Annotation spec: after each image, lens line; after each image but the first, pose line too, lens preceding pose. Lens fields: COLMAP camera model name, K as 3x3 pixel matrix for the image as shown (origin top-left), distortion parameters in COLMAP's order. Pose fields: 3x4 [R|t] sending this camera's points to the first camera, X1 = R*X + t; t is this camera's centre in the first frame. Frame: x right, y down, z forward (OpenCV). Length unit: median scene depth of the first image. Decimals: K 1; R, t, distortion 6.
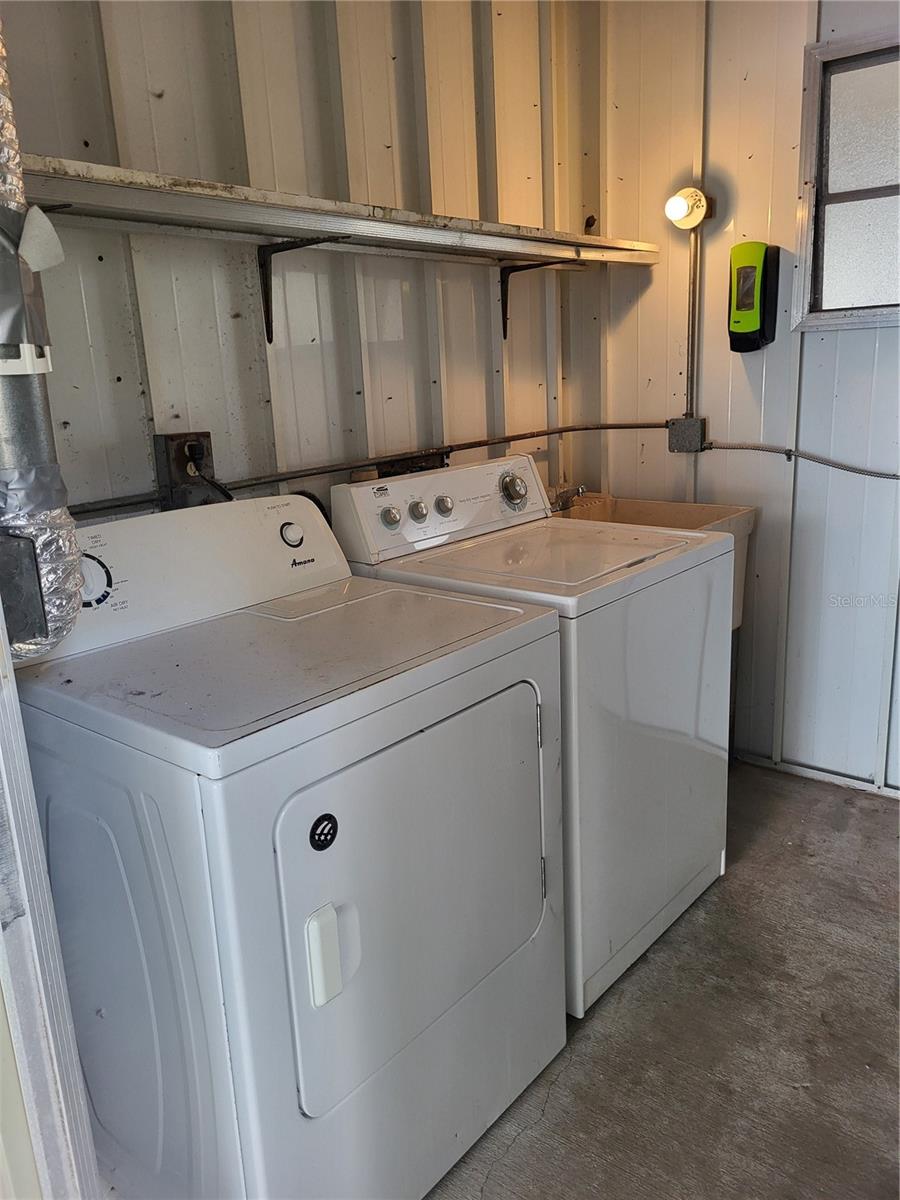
lens RADIAL K [[901.1, 0, 450.0], [0, 901.1, 600.0], [0, 0, 1]] dist [0.054692, -0.071672]
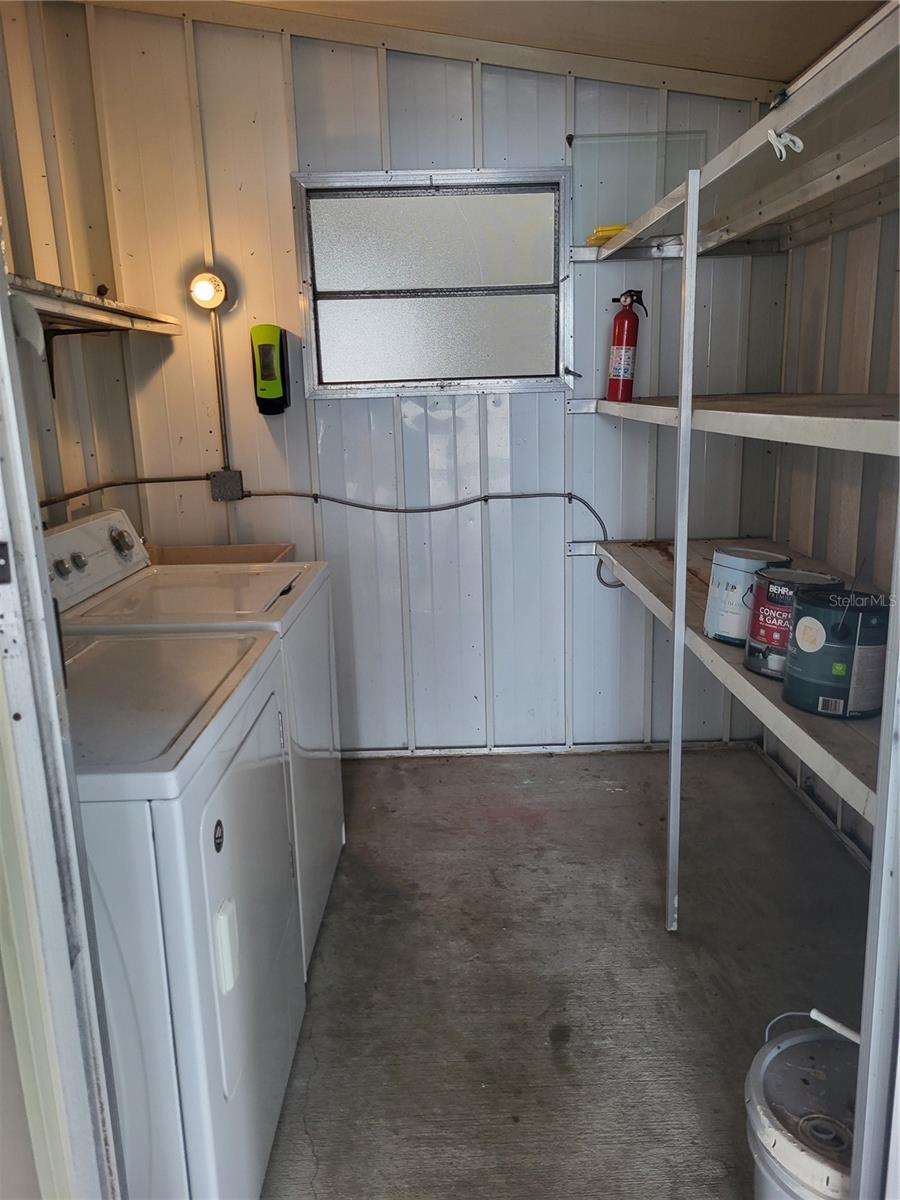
lens RADIAL K [[901.1, 0, 450.0], [0, 901.1, 600.0], [0, 0, 1]] dist [0.054692, -0.071672]
pose [[0.770065, -0.121605, 0.626269, -0.274327], [0.155000, 0.987914, 0.001238, 0.002188], [-0.618850, 0.096118, 0.779606, -0.049728]]
